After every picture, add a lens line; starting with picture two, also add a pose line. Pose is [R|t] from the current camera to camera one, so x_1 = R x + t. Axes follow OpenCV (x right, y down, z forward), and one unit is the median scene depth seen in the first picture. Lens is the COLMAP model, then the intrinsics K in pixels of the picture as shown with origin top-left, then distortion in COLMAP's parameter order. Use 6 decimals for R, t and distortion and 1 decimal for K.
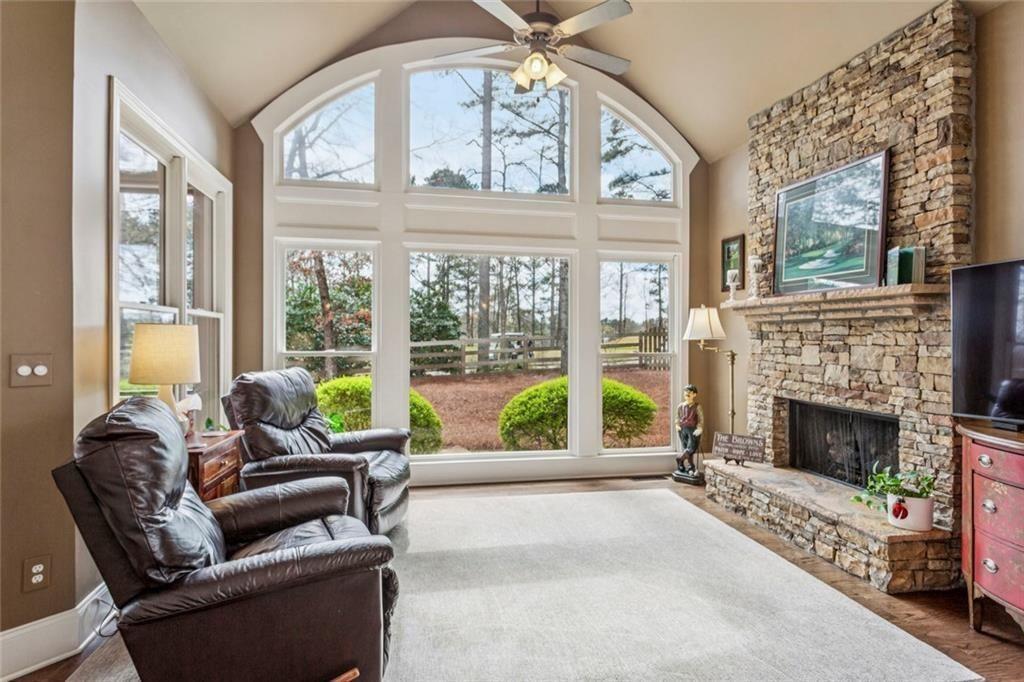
lens RADIAL K [[554.9, 0, 510.5], [0, 554.9, 333.6], [0, 0, 1]] dist [0.001829, 0.001522]
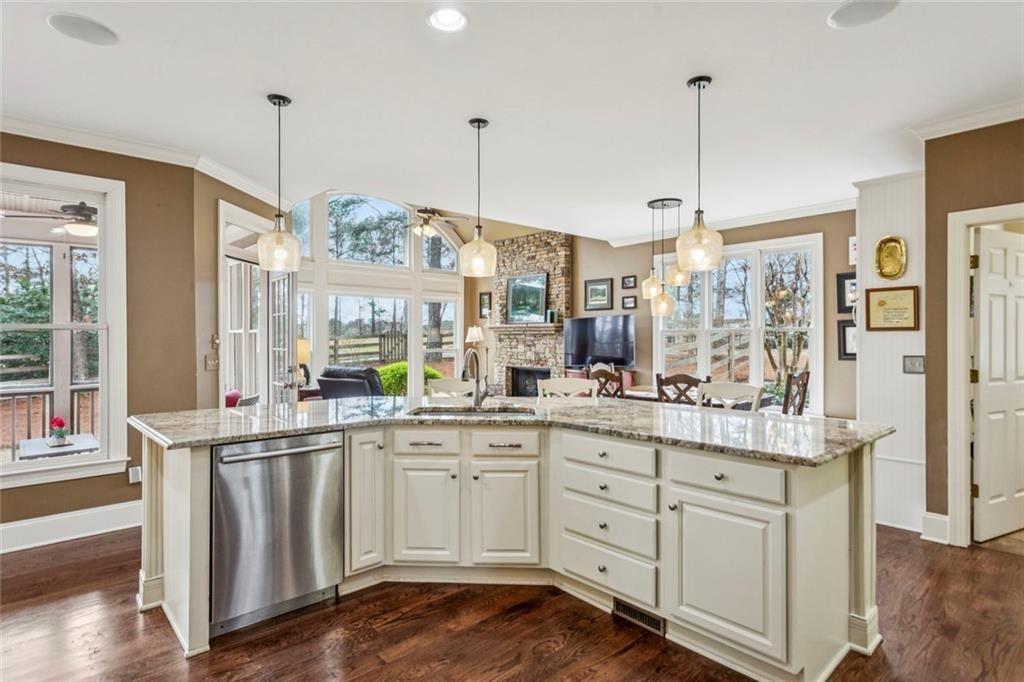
lens RADIAL K [[540.7, 0, 512.0], [0, 540.7, 341.0], [0, 0, 1]] dist [0.000031, -0.000006]
pose [[0.859813, -0.009455, 0.510522, -0.710996], [0.002227, 0.999888, 0.014768, -0.027830], [-0.510604, -0.011561, 0.859738, -1.029929]]
